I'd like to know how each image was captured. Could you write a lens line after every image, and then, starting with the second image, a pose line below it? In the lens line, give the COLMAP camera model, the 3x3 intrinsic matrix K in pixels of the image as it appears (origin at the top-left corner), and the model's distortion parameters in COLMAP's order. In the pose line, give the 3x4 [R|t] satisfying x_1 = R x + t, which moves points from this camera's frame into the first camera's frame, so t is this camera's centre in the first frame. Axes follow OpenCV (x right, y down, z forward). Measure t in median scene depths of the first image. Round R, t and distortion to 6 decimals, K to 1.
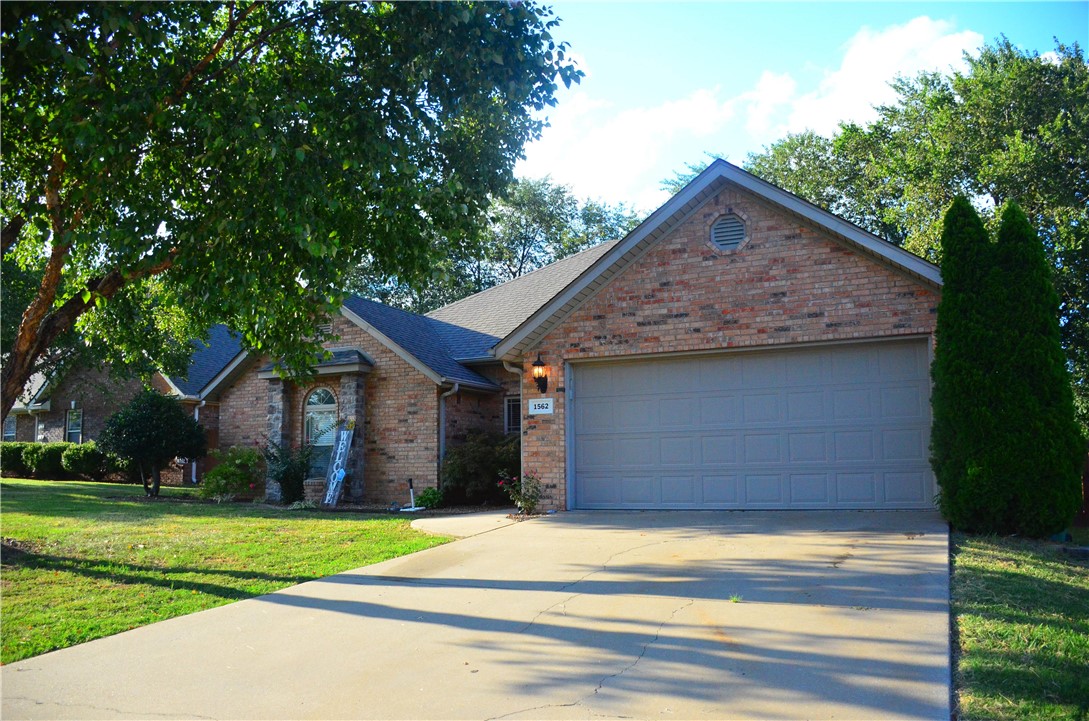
lens RADIAL K [[845.6, 0, 550.5], [0, 845.6, 373.4], [0, 0, 1]] dist [-0.152127, 0.104087]
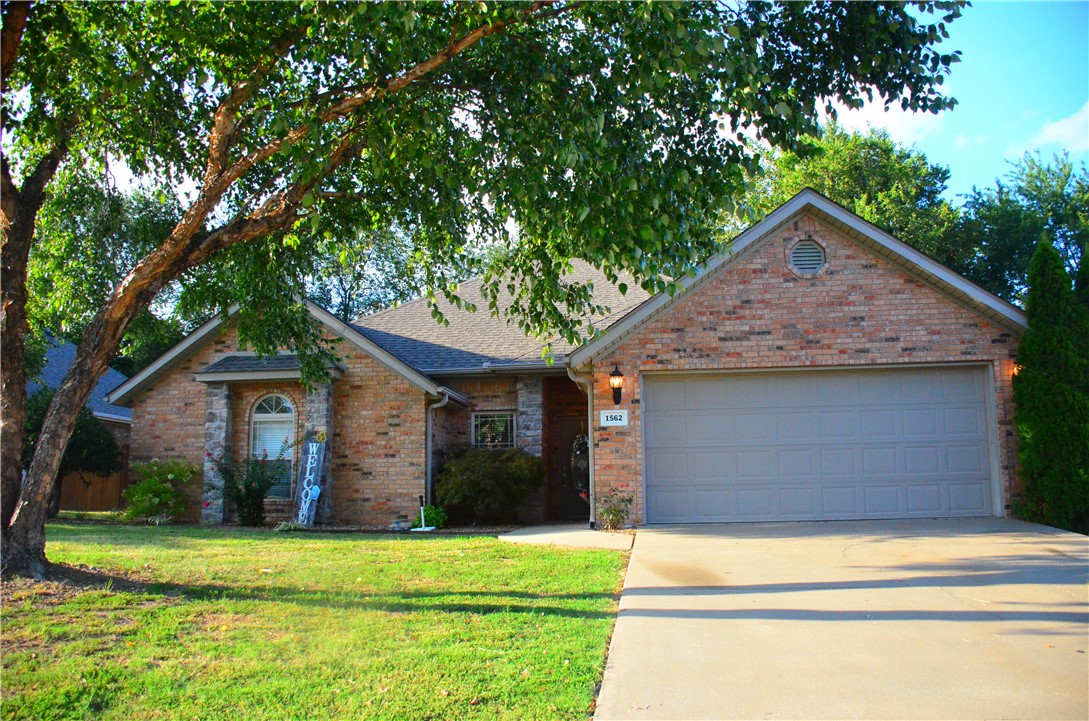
lens RADIAL K [[845.6, 0, 550.5], [0, 845.6, 373.4], [0, 0, 1]] dist [-0.152127, 0.104087]
pose [[0.949194, 0.047909, 0.311023, -0.395995], [-0.035862, 0.998373, -0.044340, 0.034383], [-0.312641, 0.030933, 0.949367, 0.103752]]
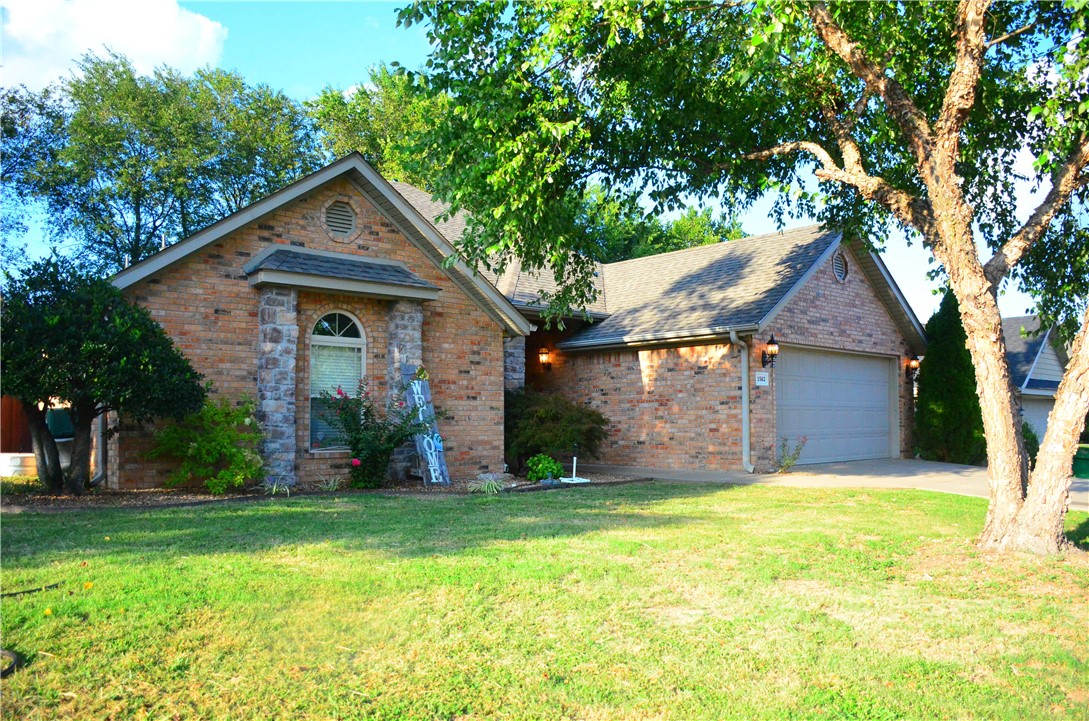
lens RADIAL K [[845.6, 0, 550.5], [0, 845.6, 373.4], [0, 0, 1]] dist [-0.152127, 0.104087]
pose [[0.375984, 0.062958, 0.924485, -1.198947], [-0.111122, 0.993553, -0.022469, 0.091325], [-0.919939, -0.094283, 0.380556, 0.857814]]
